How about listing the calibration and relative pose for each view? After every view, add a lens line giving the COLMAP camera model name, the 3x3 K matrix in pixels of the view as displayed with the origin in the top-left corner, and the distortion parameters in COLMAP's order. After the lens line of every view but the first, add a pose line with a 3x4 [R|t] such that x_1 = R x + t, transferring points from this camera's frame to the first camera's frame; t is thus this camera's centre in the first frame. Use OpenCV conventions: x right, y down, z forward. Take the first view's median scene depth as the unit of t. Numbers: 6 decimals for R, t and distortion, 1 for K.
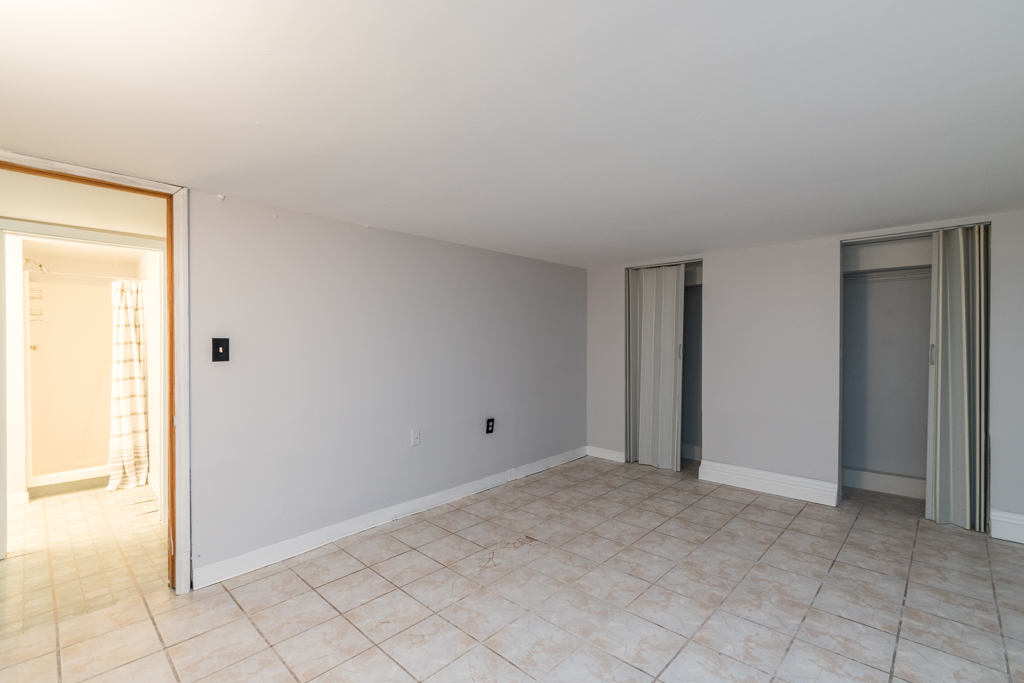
lens RADIAL K [[457.6, 0, 505.4], [0, 457.6, 341.3], [0, 0, 1]] dist [0.003024, -0.002112]
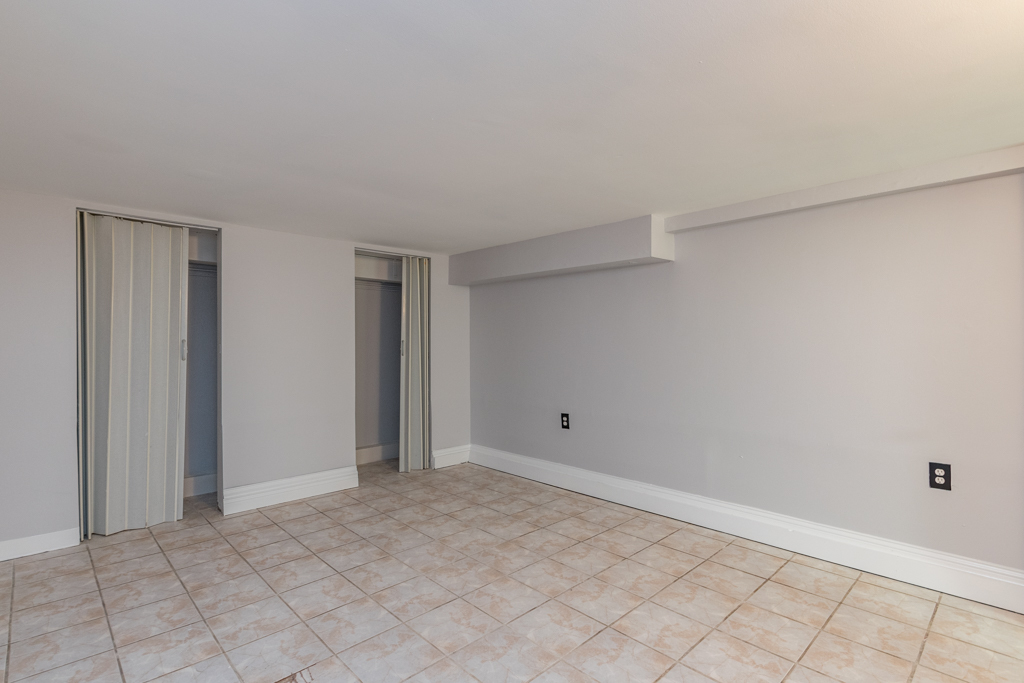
lens RADIAL K [[486.7, 0, 506.1], [0, 486.7, 342.8], [0, 0, 1]] dist [-0.000901, -0.000686]
pose [[0.052362, 0.000833, 0.998628, -0.463723], [-0.002606, 0.999996, -0.000698, 0.013342], [-0.998625, -0.002566, 0.052364, 0.612617]]
